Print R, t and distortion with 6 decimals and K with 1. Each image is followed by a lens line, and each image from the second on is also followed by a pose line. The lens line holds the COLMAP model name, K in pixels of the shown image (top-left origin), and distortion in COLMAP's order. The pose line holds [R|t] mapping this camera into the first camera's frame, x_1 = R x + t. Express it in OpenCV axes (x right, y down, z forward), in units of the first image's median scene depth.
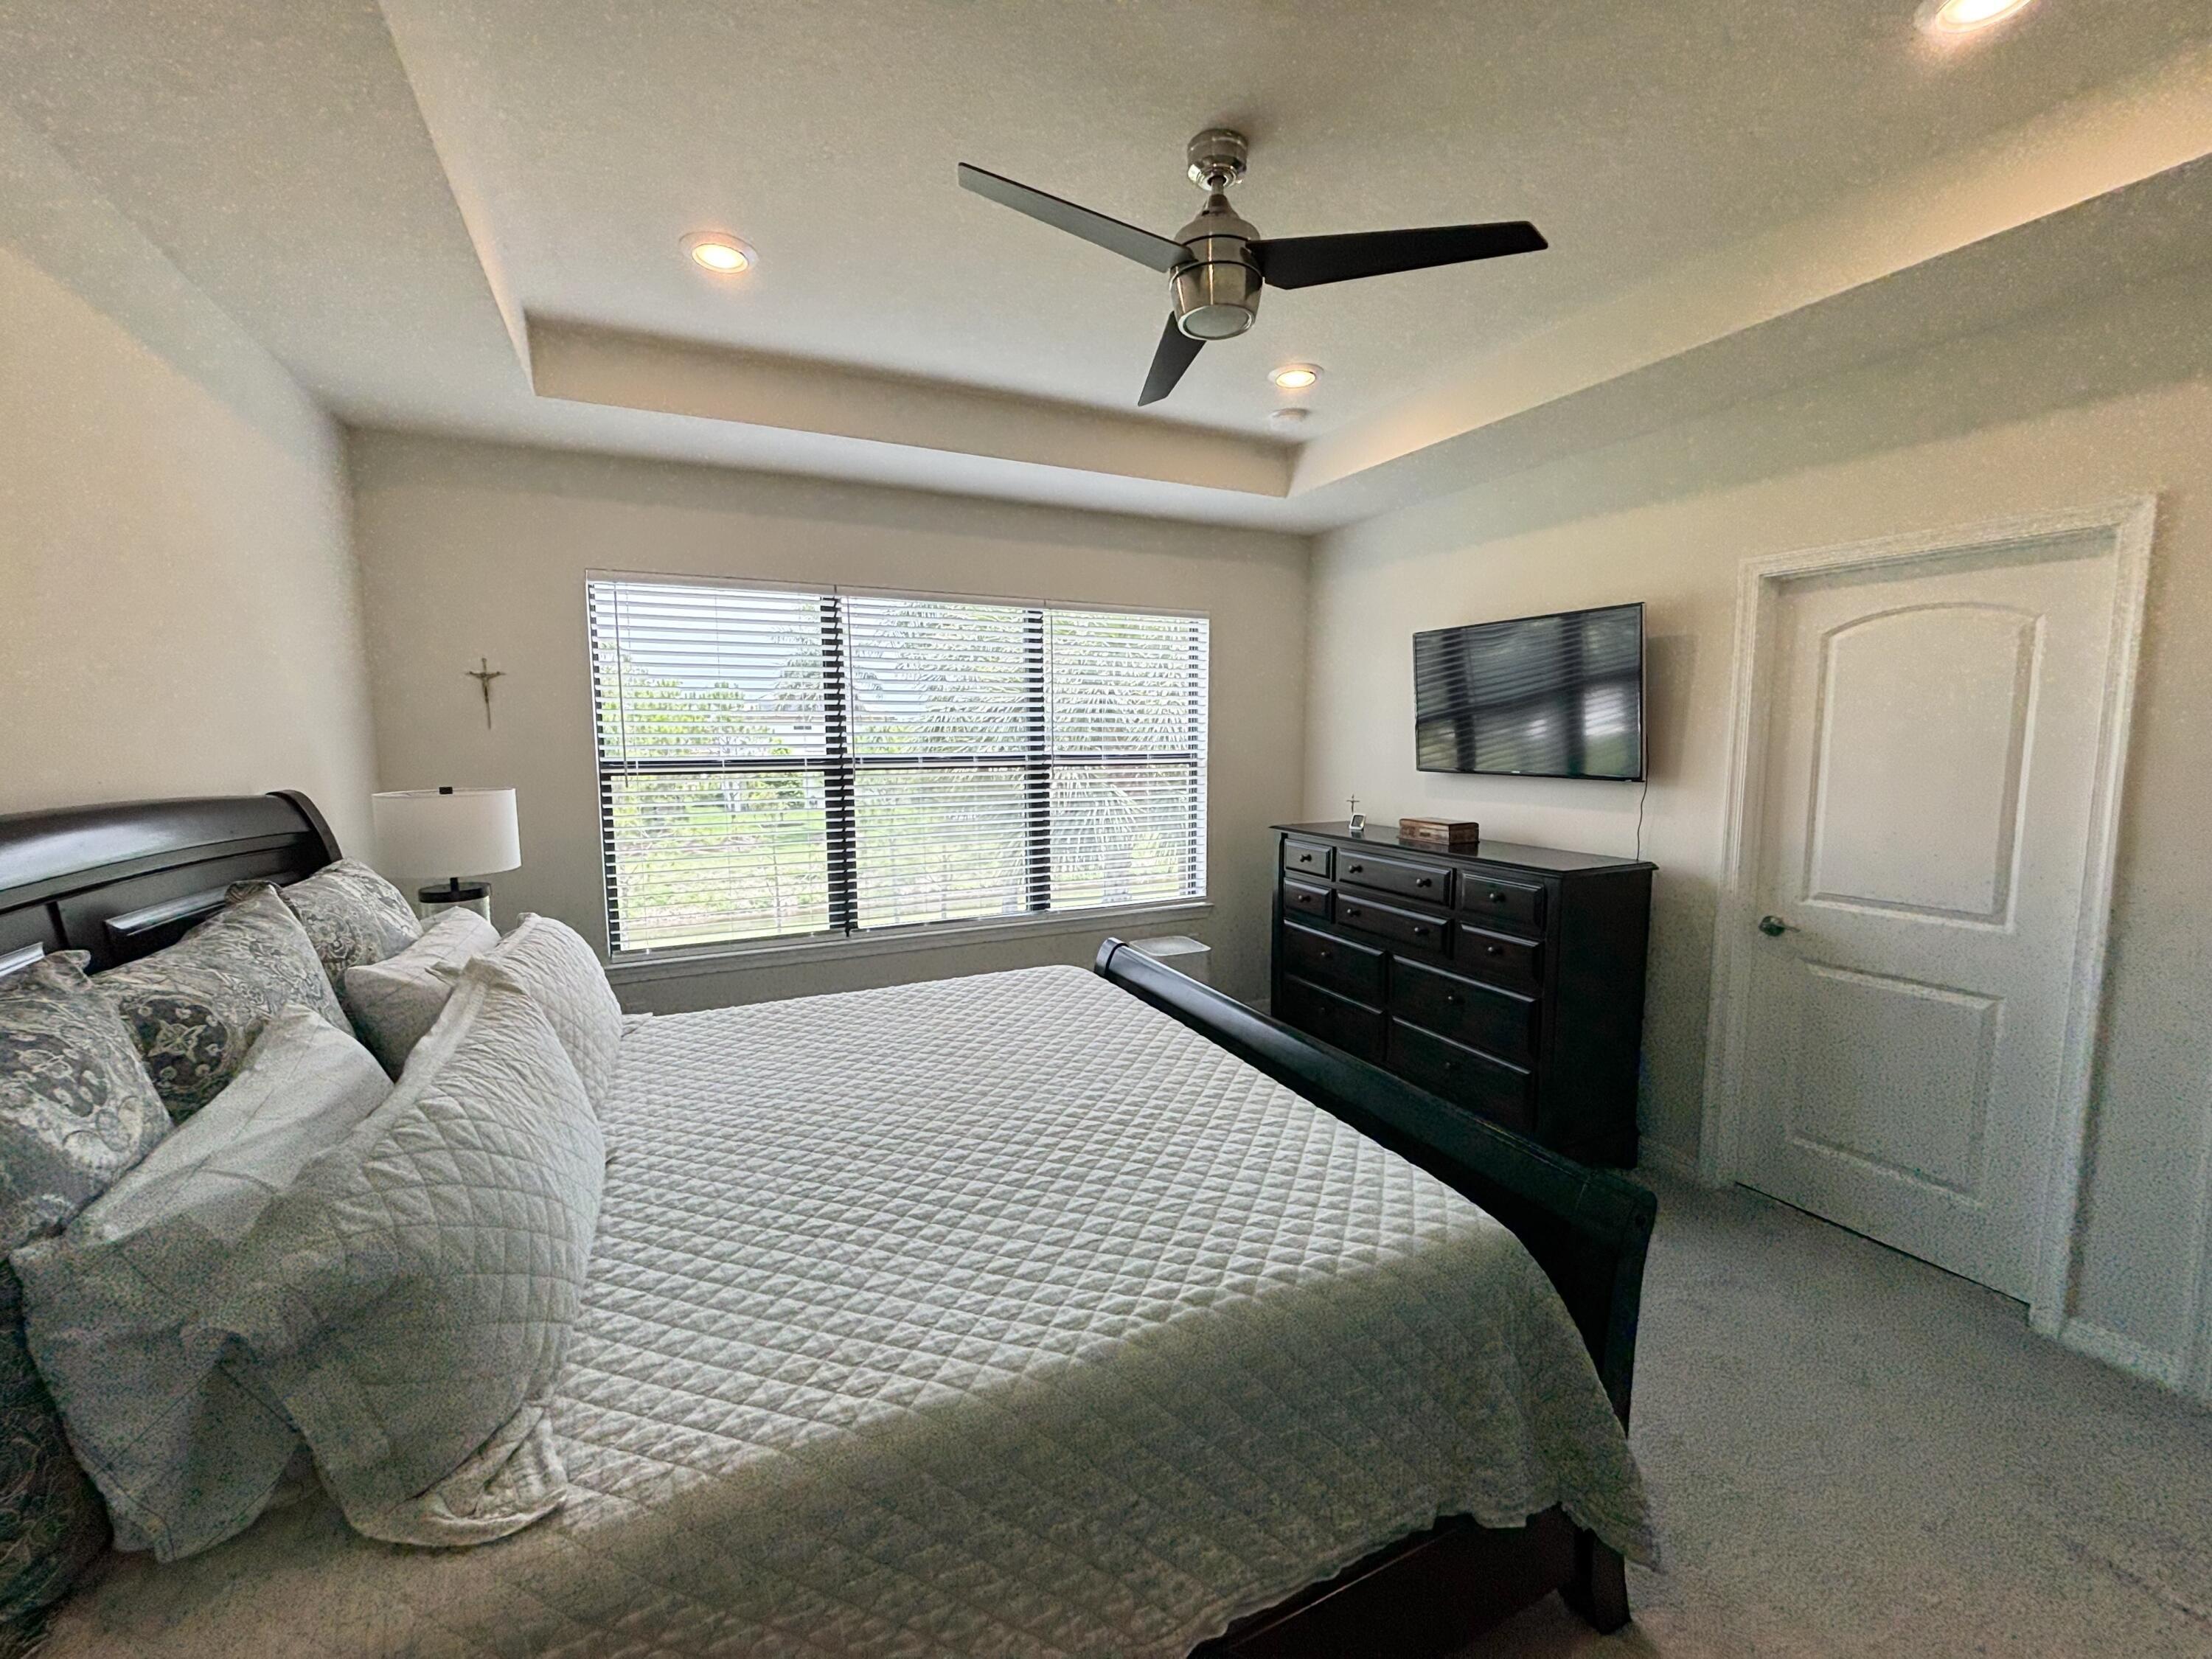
lens RADIAL K [[888.1, 0, 1110.0], [0, 888.1, 821.9], [0, 0, 1]] dist [-0.001662, -0.000981]
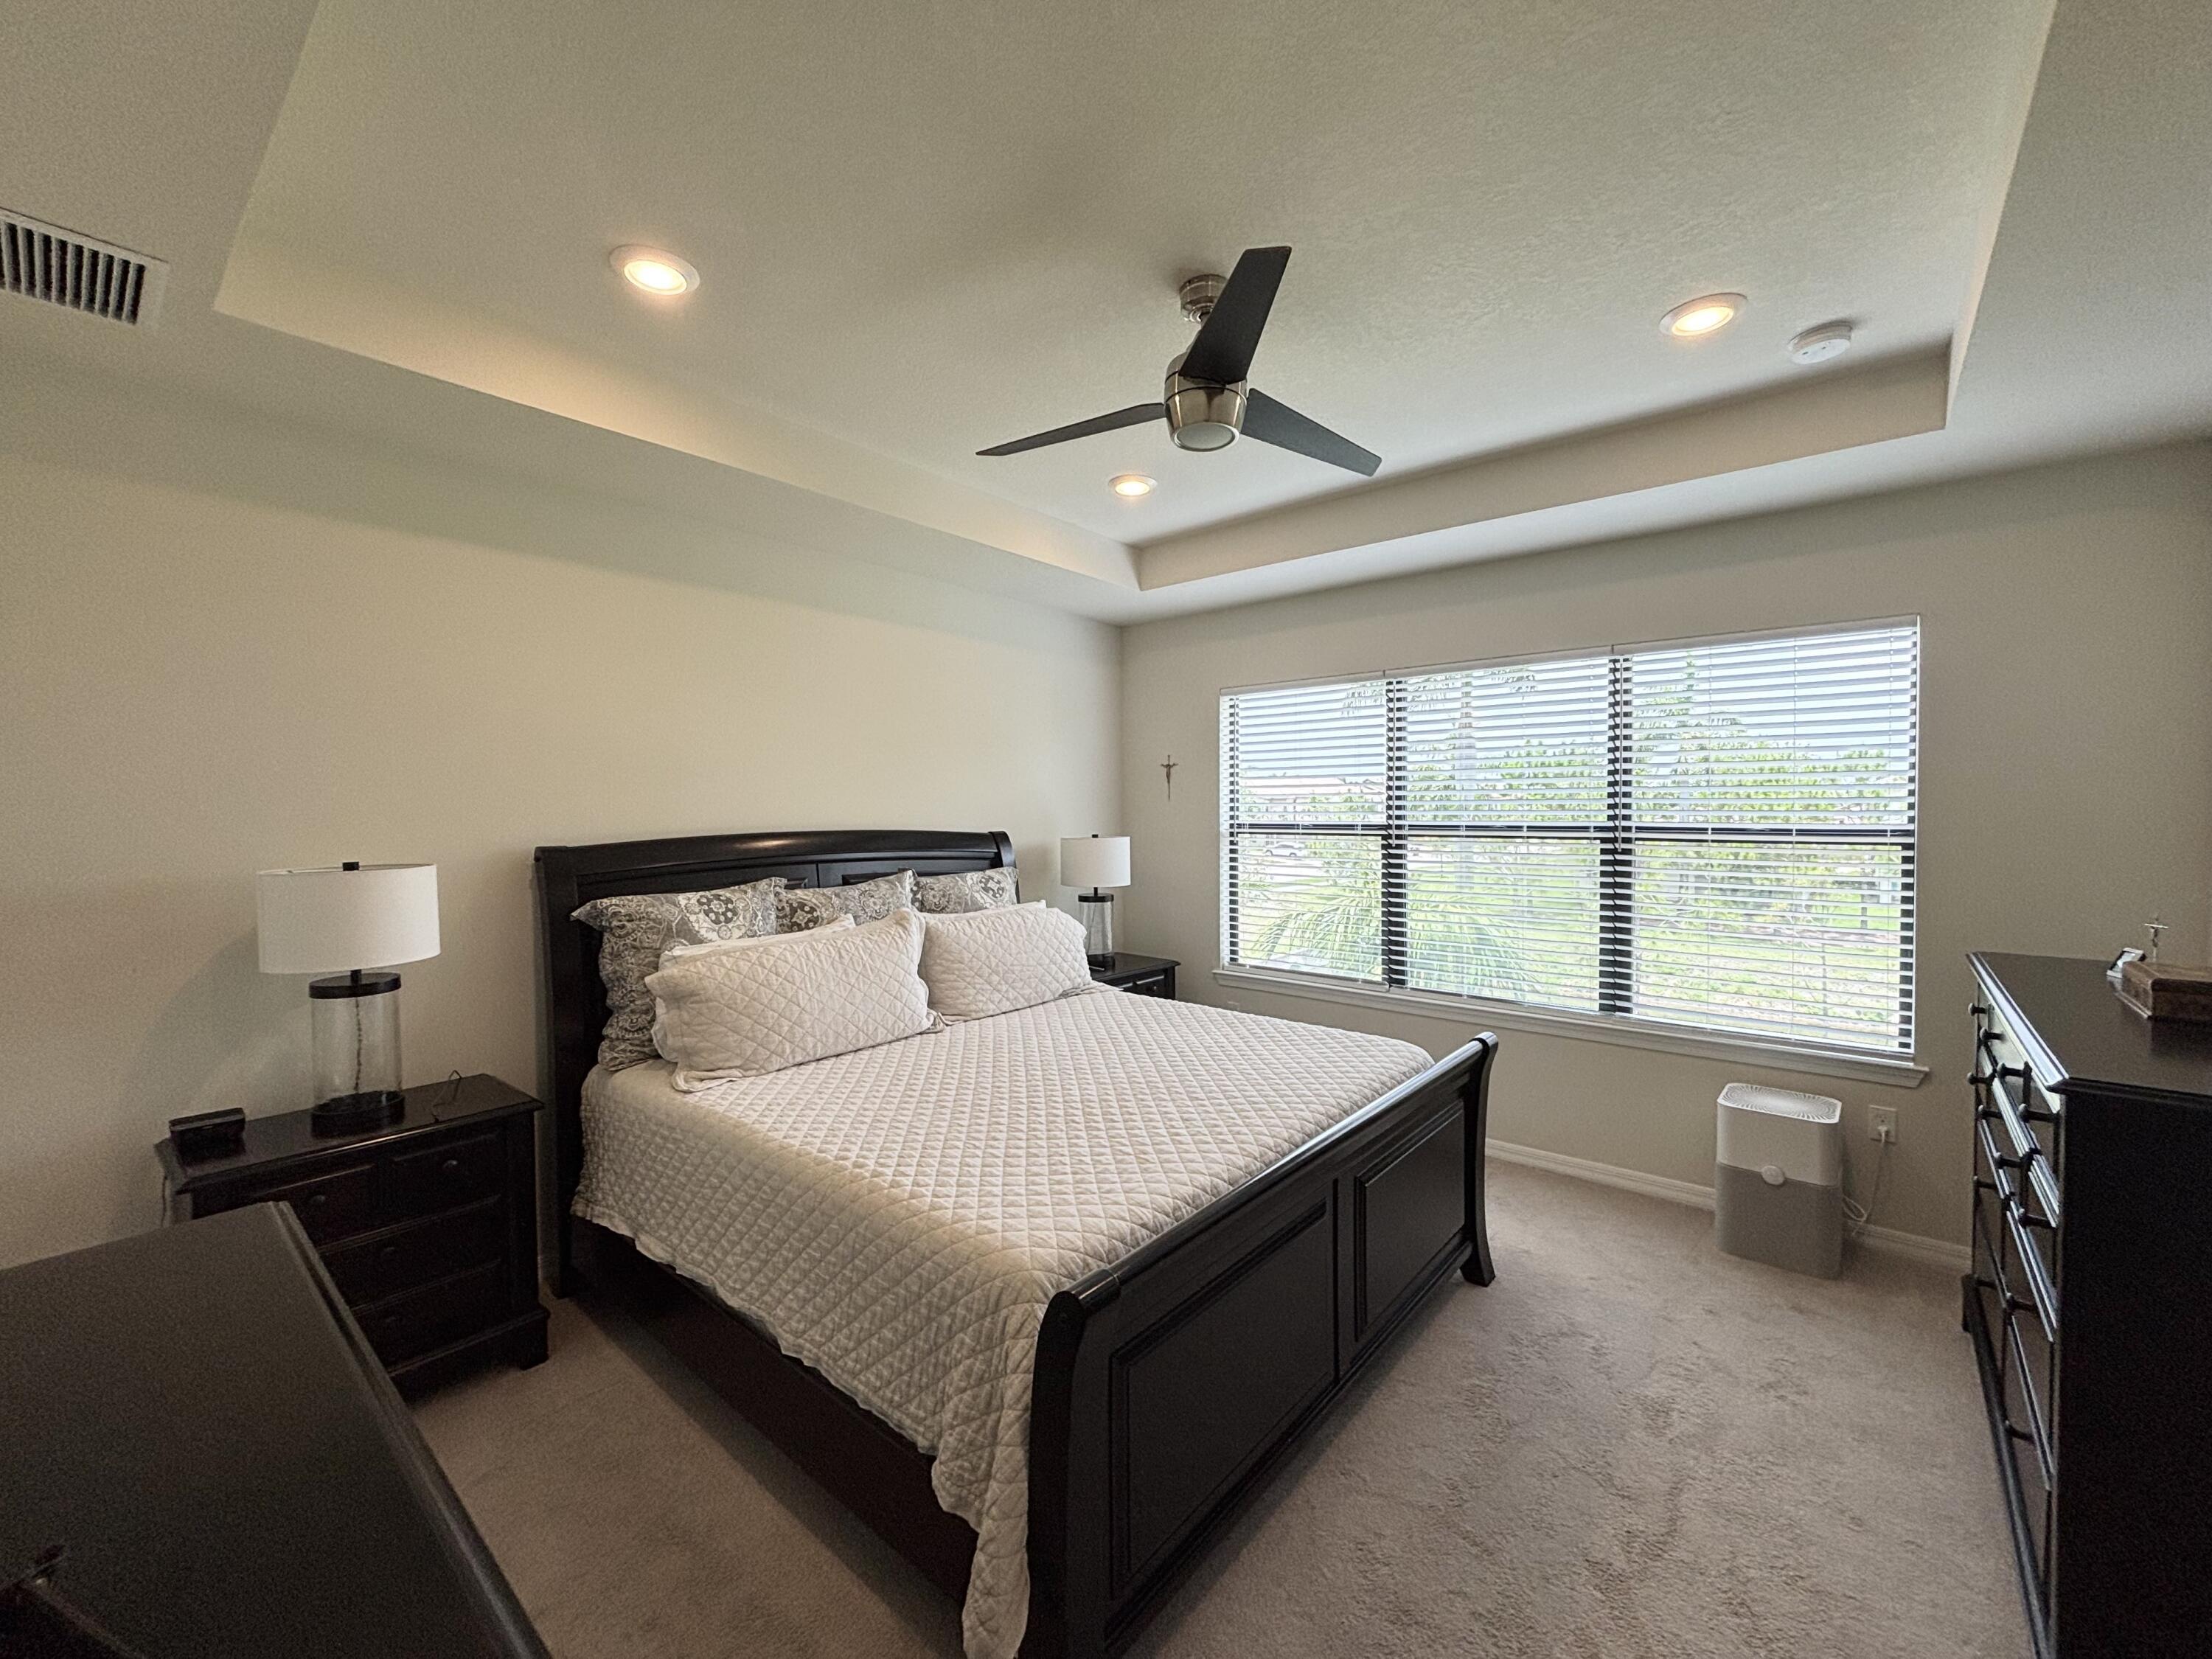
lens RADIAL K [[888.1, 0, 1111.4], [0, 888.1, 832.4], [0, 0, 1]] dist [-0.001662, -0.000981]
pose [[0.409116, 0.028810, -0.912027, 0.817750], [-0.088070, 0.996082, -0.008041, -0.033856], [0.908222, 0.083612, 0.410050, 0.347175]]
